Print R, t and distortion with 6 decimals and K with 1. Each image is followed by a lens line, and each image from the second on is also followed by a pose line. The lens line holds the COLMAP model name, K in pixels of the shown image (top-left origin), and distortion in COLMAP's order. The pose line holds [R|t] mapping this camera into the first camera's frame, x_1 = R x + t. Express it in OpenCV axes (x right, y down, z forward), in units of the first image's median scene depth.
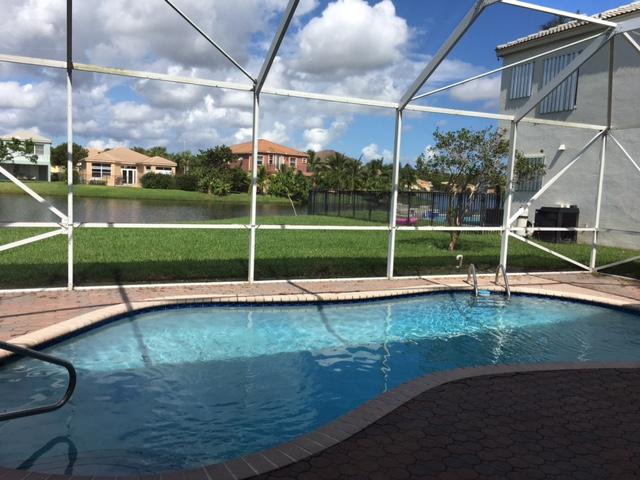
lens RADIAL K [[540.6, 0, 316.8], [0, 540.6, 241.0], [0, 0, 1]] dist [0.077978, -0.090760]
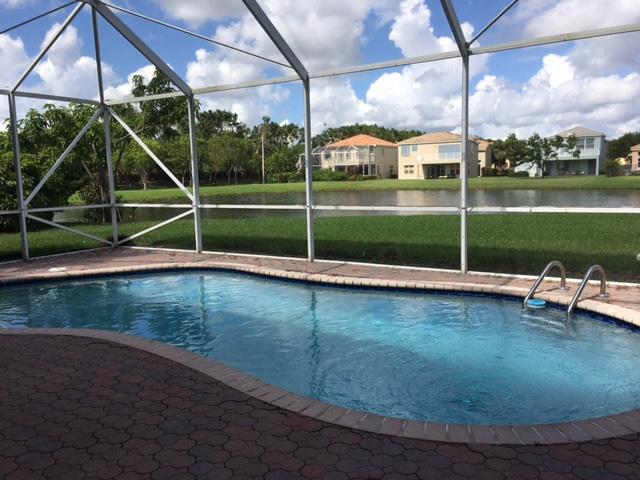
lens RADIAL K [[540.6, 0, 316.8], [0, 540.6, 241.0], [0, 0, 1]] dist [0.077978, -0.090760]
pose [[0.543327, 0.043024, -0.838418, 0.687710], [-0.035979, 0.998962, 0.027948, 0.007984], [0.838750, 0.014980, 0.544311, 0.383346]]
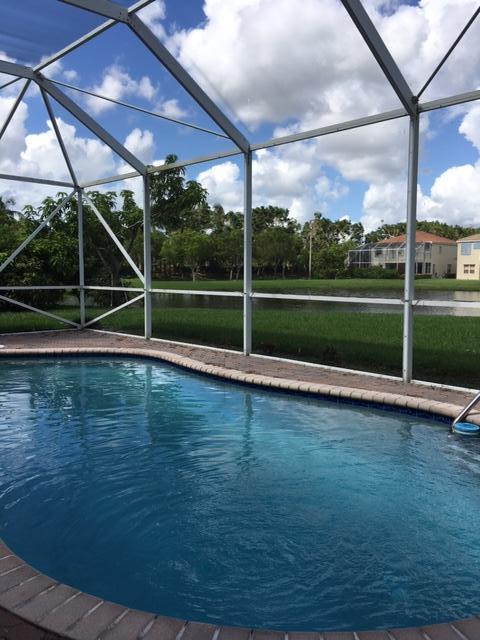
lens RADIAL K [[540.6, 0, 239.1], [0, 540.6, 315.6], [0, 0, 1]] dist [0.077978, -0.090760]
pose [[0.326663, 0.031657, -0.944610, 0.678174], [-0.087291, 0.996178, 0.003198, 0.007135], [0.941101, 0.081411, 0.328178, 0.598555]]
